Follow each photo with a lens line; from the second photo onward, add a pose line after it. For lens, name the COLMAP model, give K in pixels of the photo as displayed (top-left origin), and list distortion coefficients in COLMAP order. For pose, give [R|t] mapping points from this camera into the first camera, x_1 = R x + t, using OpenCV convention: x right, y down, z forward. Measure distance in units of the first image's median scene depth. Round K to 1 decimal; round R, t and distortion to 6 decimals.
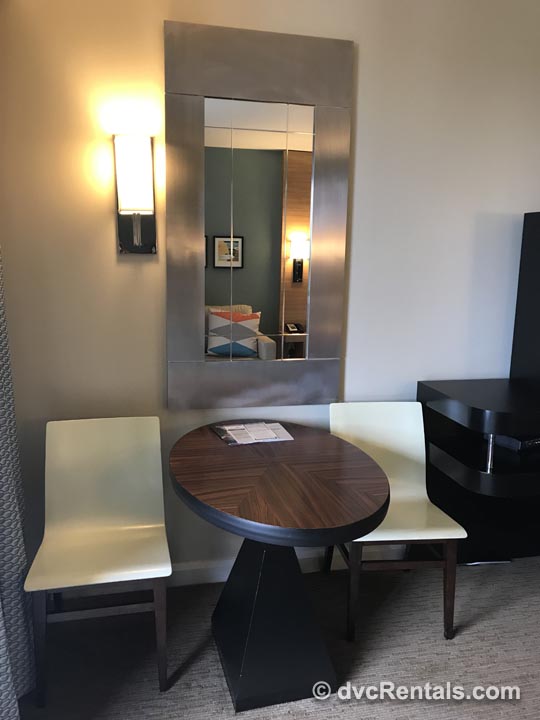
lens RADIAL K [[595.9, 0, 268.6], [0, 595.9, 353.3], [0, 0, 1]] dist [0.052356, -0.053344]
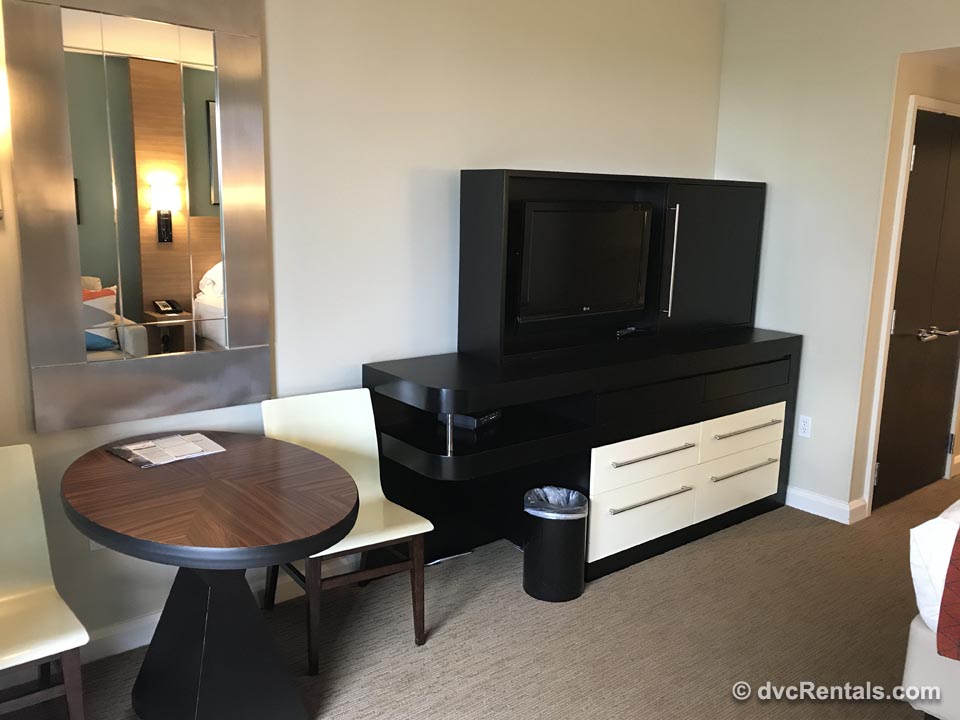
lens RADIAL K [[794.5, 0, 476.9], [0, 794.5, 353.0], [0, 0, 1]] dist [0.052356, -0.053344]
pose [[0.902373, -0.082482, 0.422988, -0.094872], [0.069671, 0.996523, 0.045691, -0.011105], [-0.425286, -0.011760, 0.904983, -0.114498]]
